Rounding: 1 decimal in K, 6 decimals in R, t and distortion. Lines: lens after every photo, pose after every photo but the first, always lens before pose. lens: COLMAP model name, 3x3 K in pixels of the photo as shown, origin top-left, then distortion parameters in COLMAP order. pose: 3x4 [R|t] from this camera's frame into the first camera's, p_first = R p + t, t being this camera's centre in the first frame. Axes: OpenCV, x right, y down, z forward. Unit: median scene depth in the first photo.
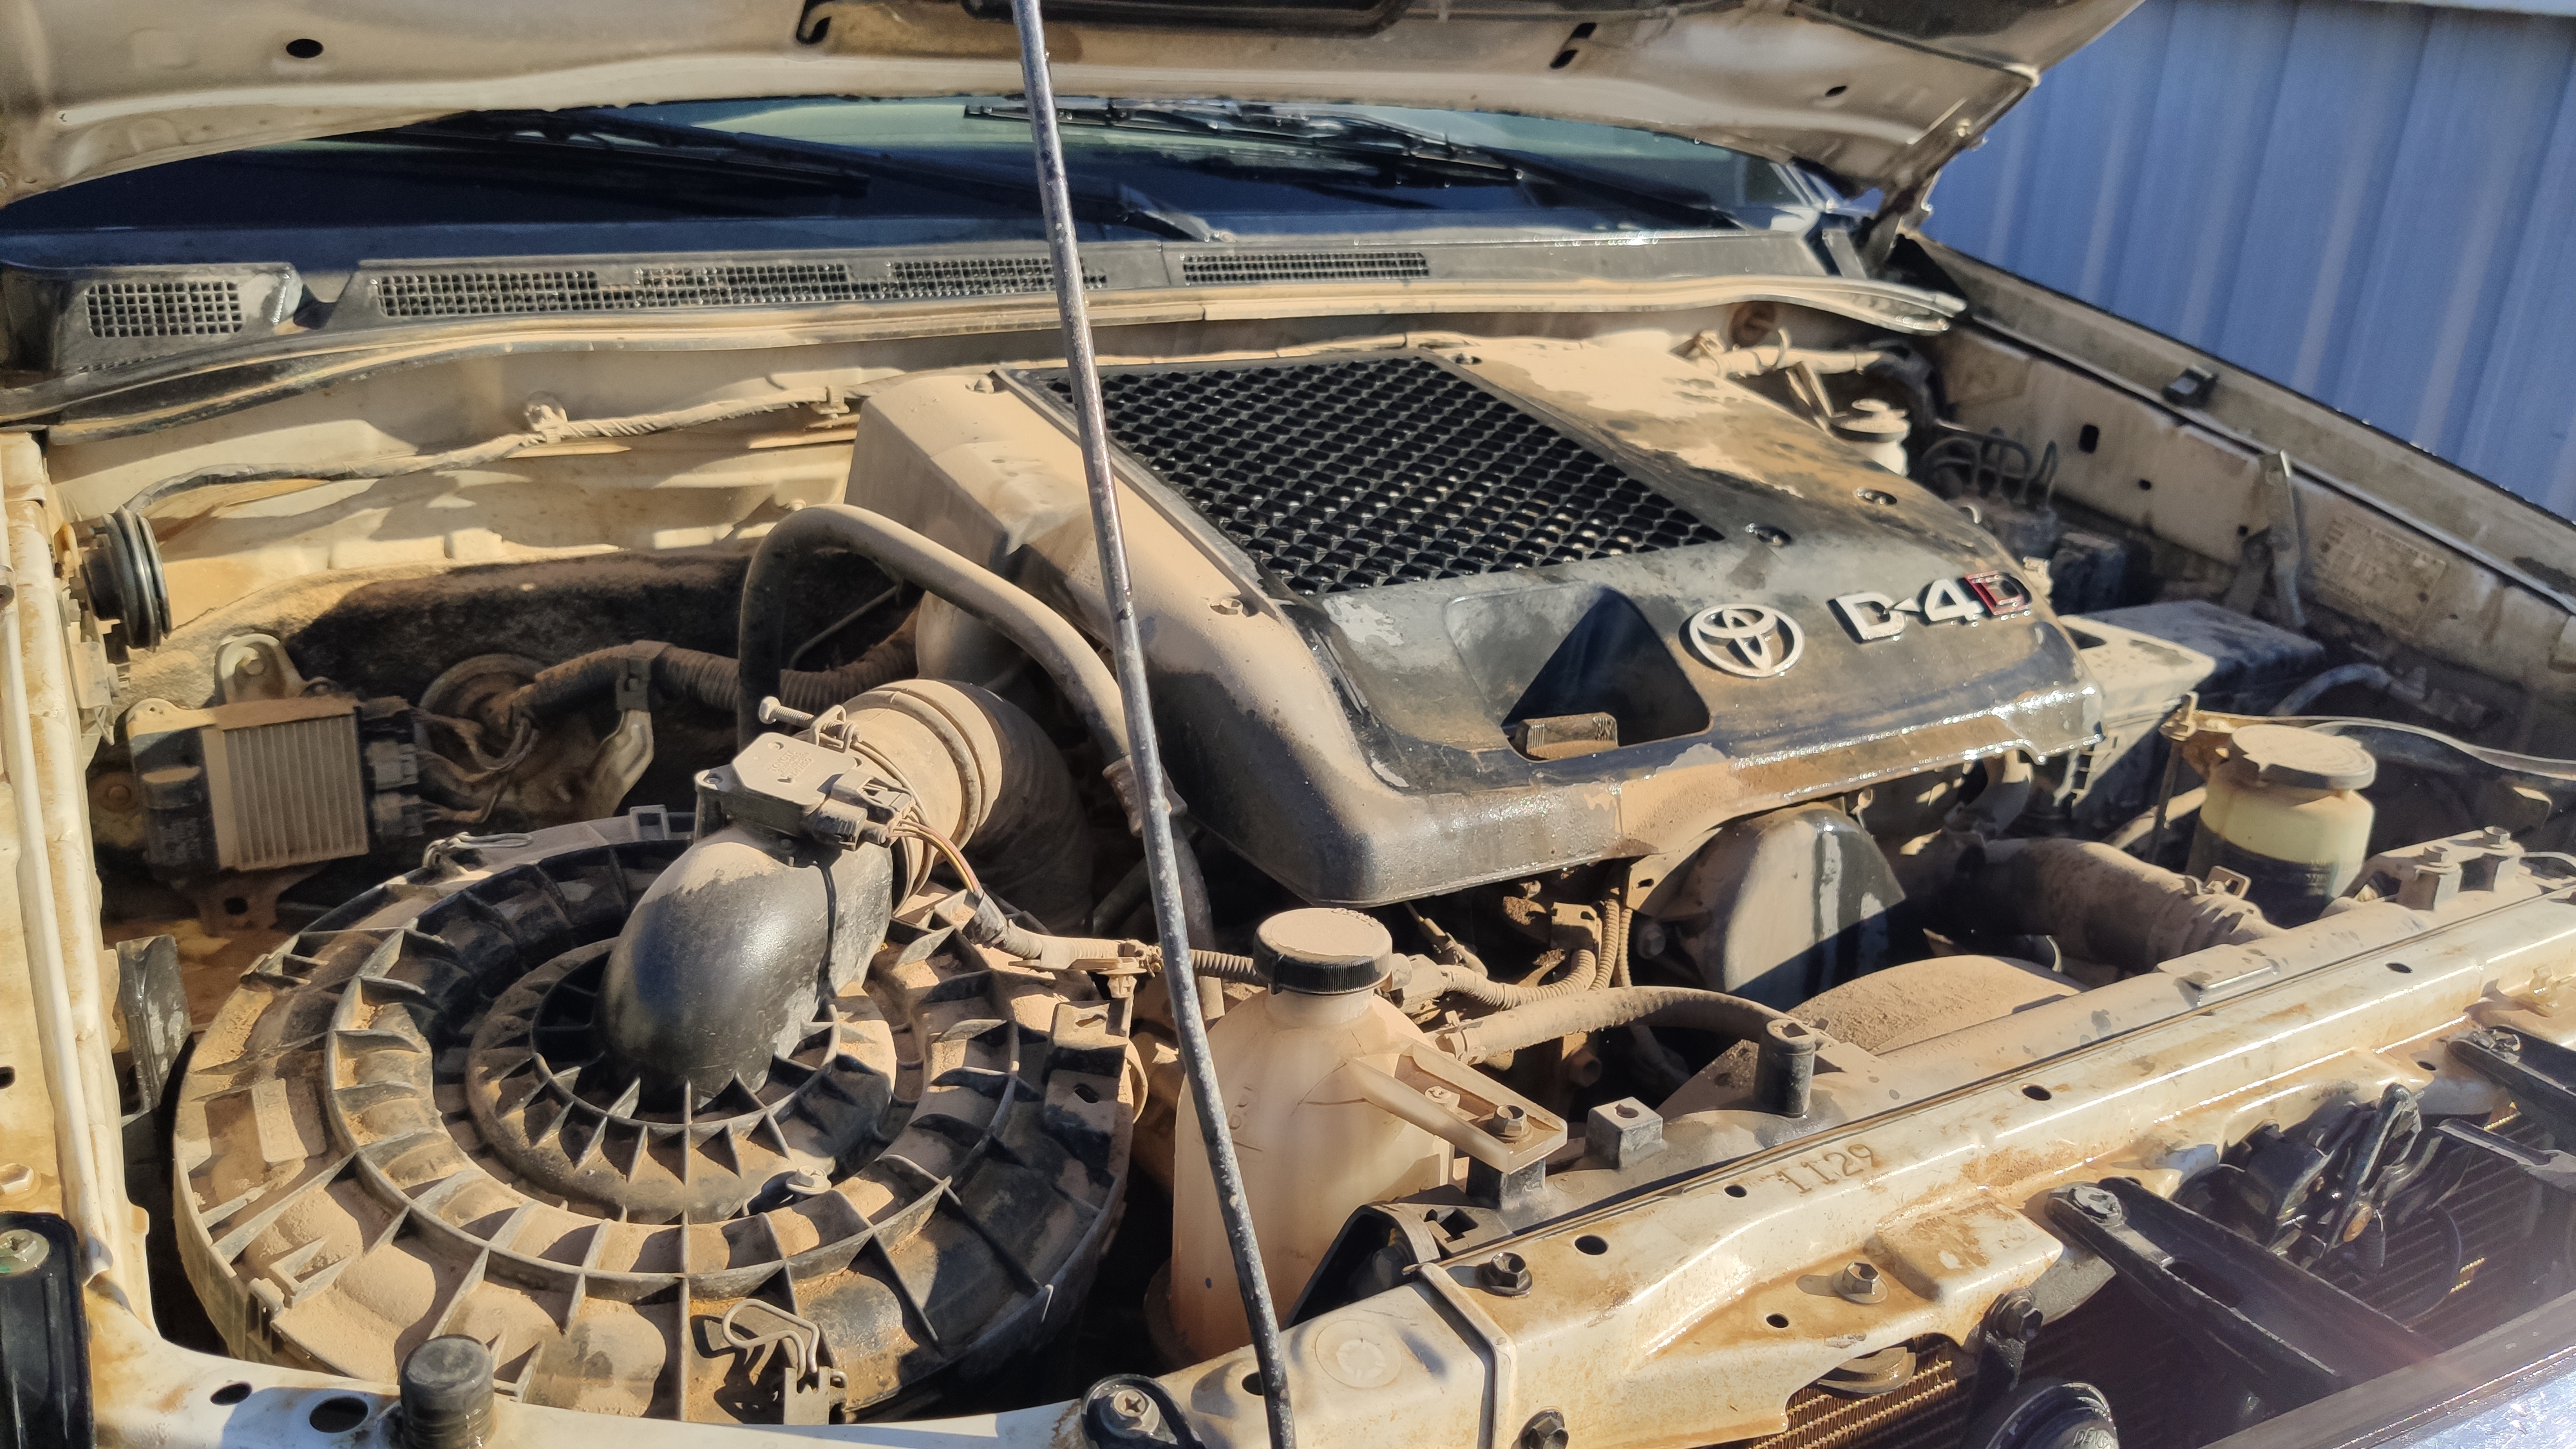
lens RADIAL K [[2022.5, 0, 1288.0], [0, 2022.5, 724.5], [0, 0, 1]] dist [0.015635, 0.000344]
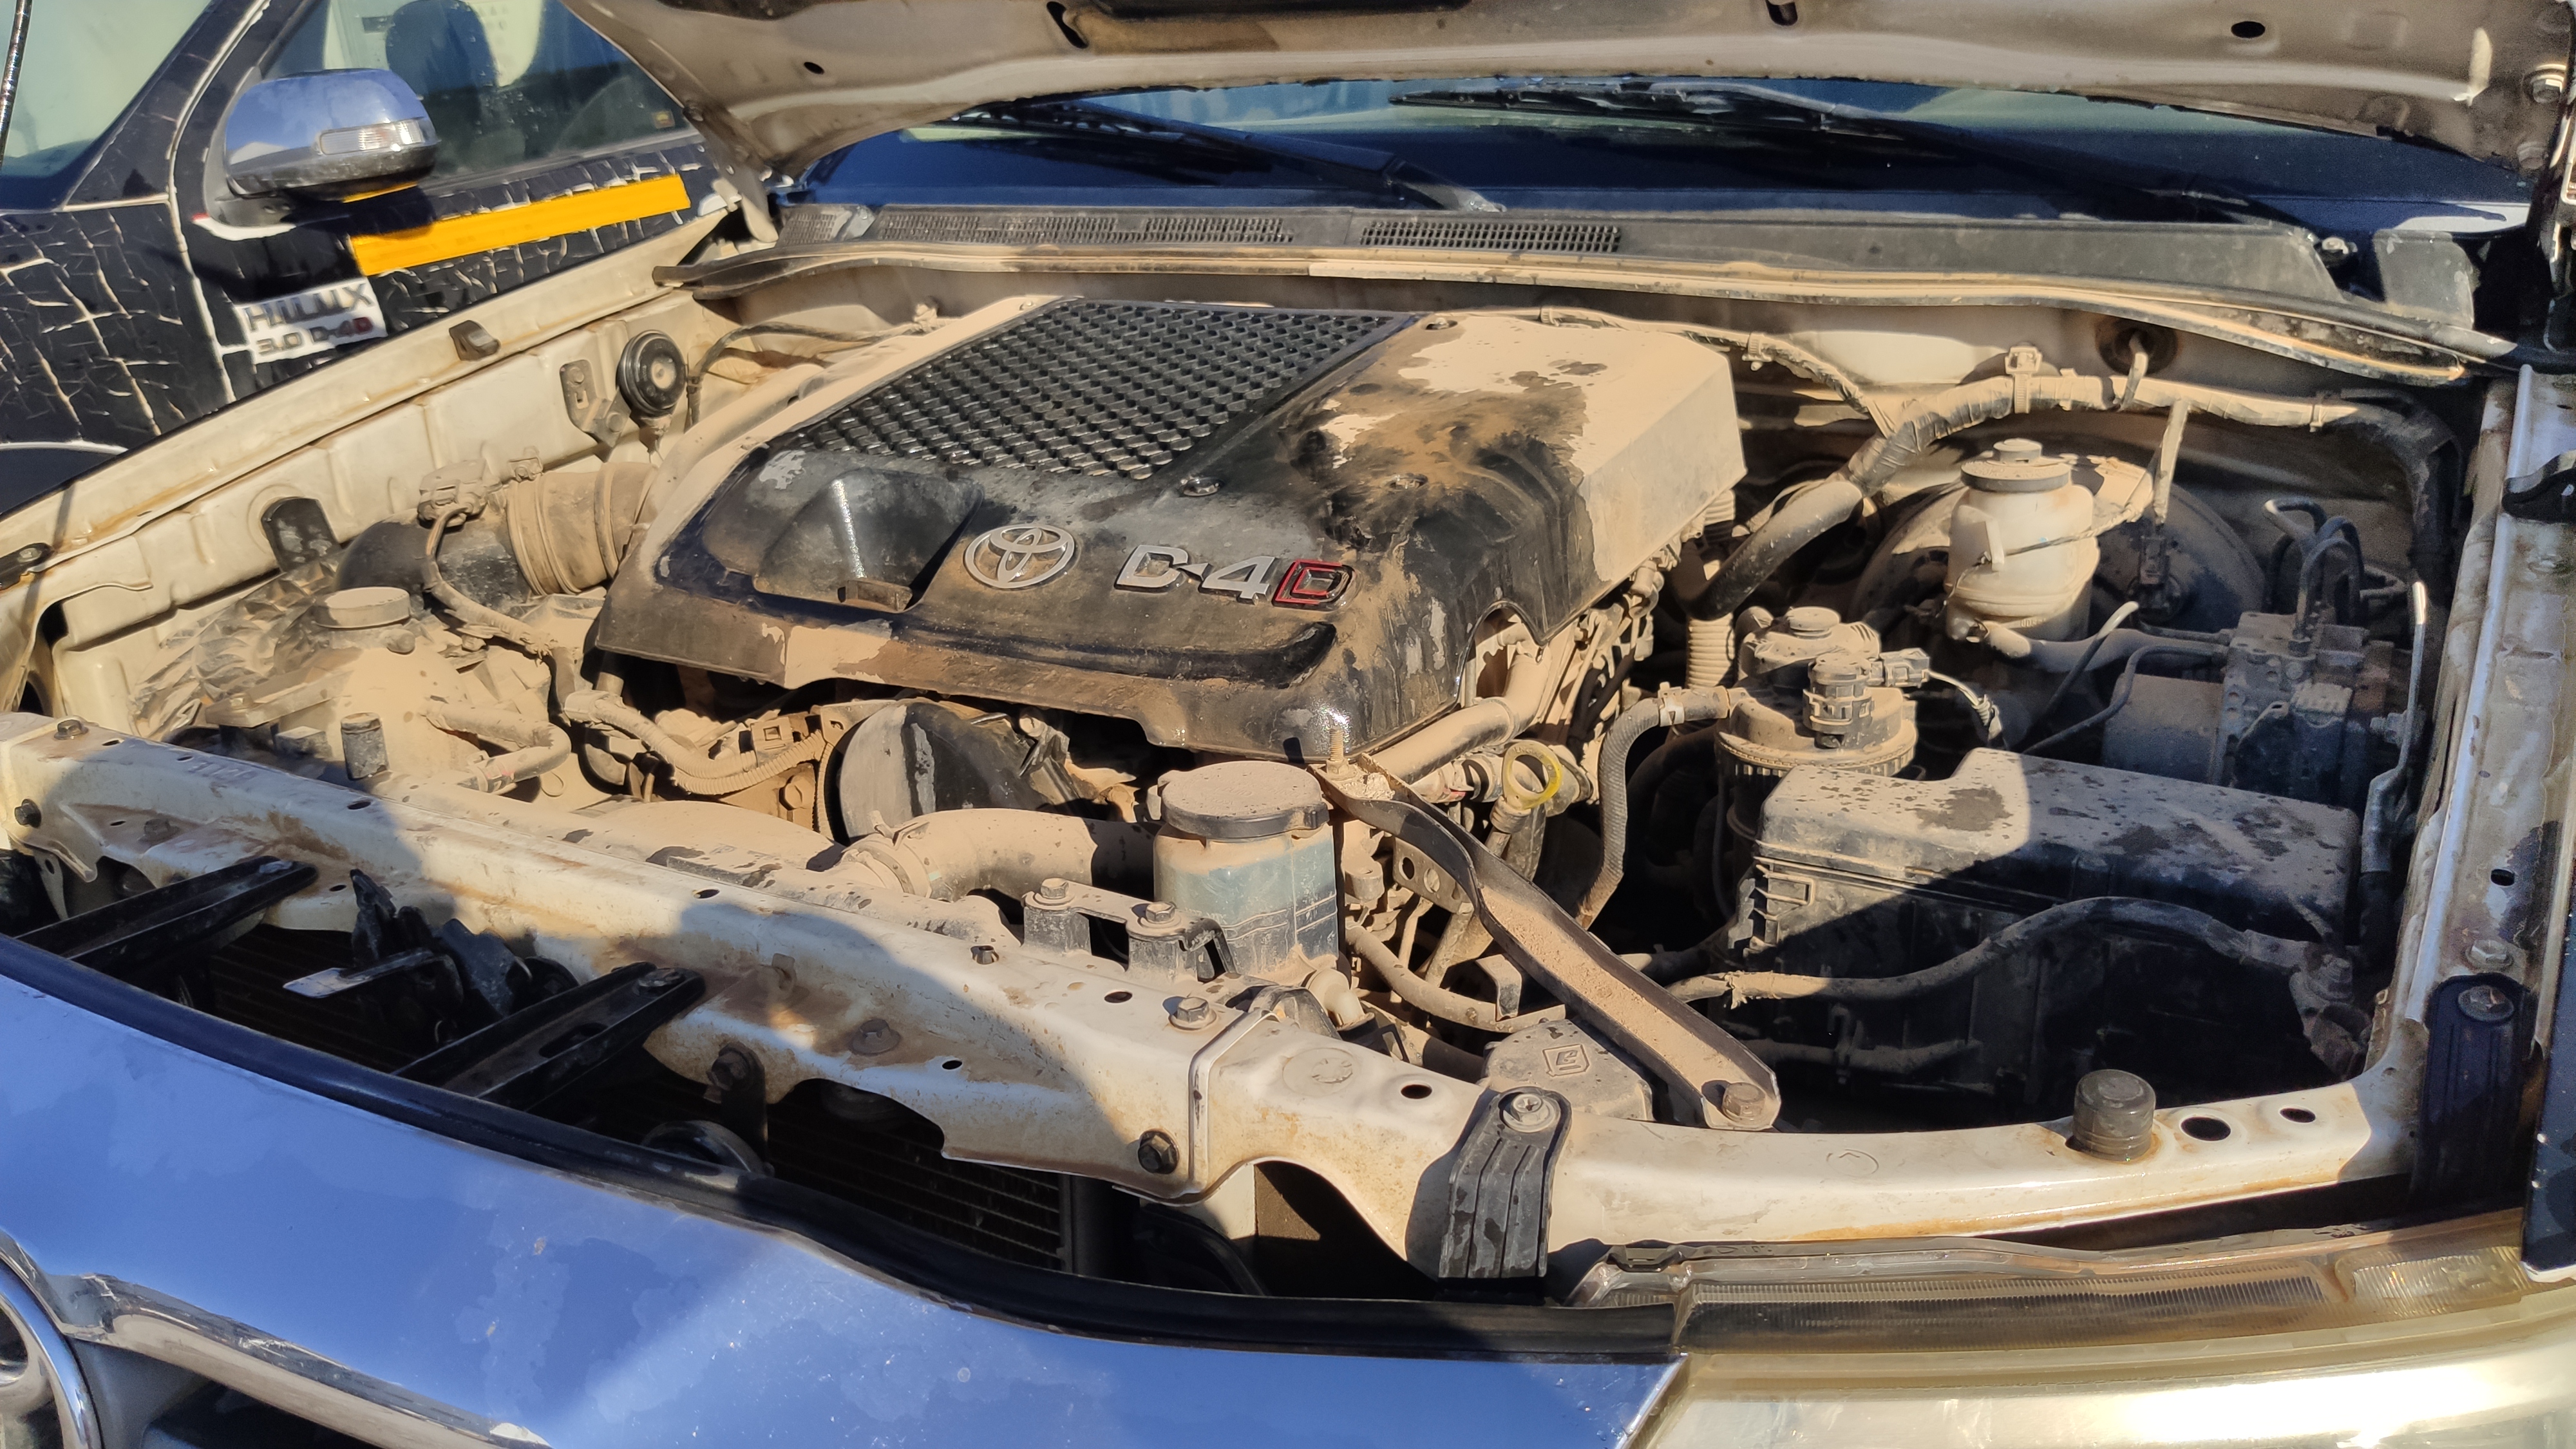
lens RADIAL K [[2110.0, 0, 1288.0], [0, 2110.0, 724.5], [0, 0, 1]] dist [-0.002988, -0.001935]
pose [[0.453014, 0.218341, -0.864353, 0.908130], [-0.248869, 0.961974, 0.112566, -0.082980], [0.856062, 0.164117, 0.490126, 0.425423]]
